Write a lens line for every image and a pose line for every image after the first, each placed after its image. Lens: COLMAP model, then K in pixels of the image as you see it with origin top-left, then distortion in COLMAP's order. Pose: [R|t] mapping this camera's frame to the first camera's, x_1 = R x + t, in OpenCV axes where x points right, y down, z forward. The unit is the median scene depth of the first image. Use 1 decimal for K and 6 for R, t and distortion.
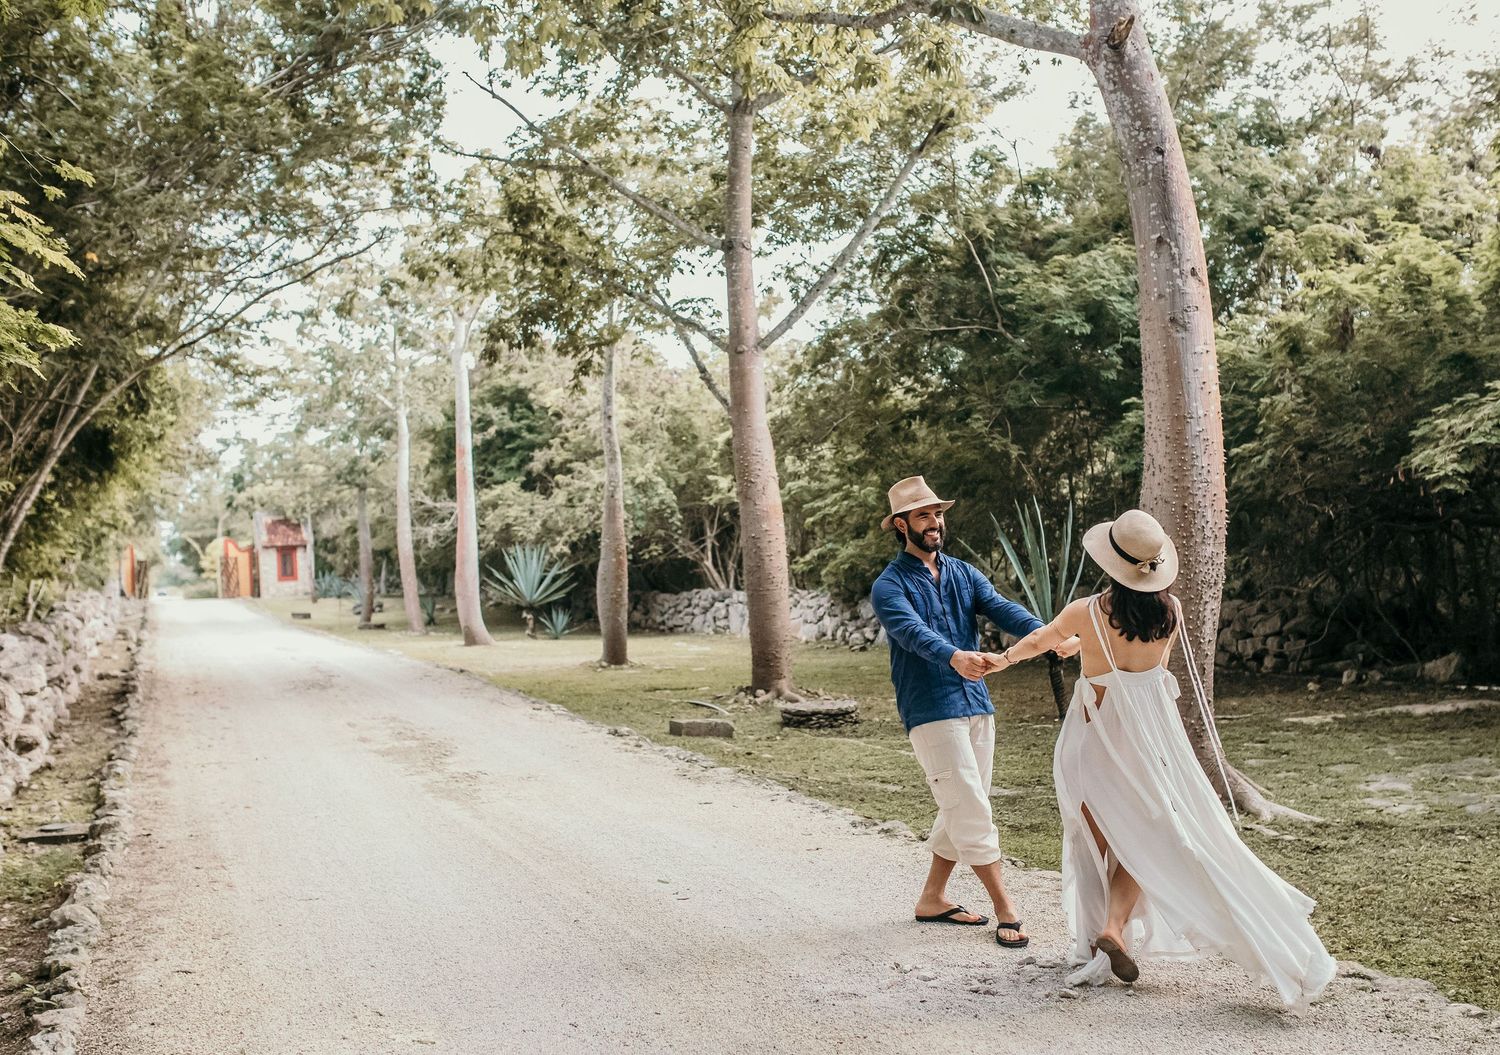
lens RADIAL K [[1601.4, 0, 749.3], [0, 1601.4, 565.3], [0, 0, 1]] dist [-0.046478, 0.006874]
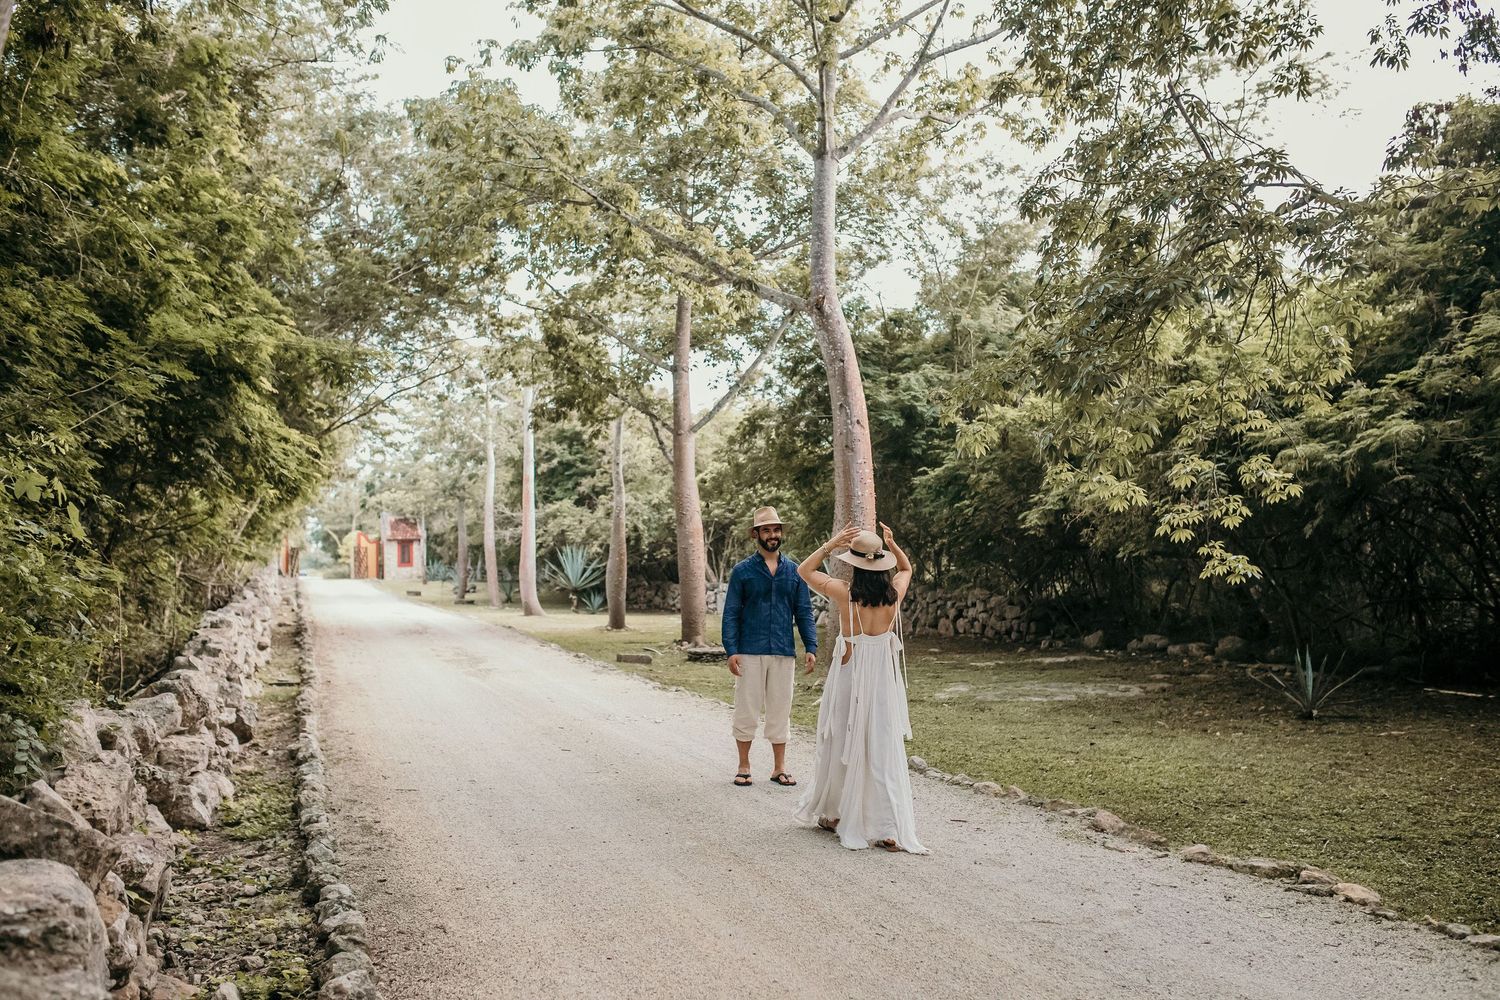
lens RADIAL K [[1427.5, 0, 750.0], [0, 1427.5, 500.0], [0, 0, 1]] dist [-0.088299, 0.150168]
pose [[0.998553, 0.026569, -0.046758, 0.068228], [-0.028648, 0.998605, -0.044360, -0.001781], [0.045514, 0.045636, 0.997921, -0.224476]]
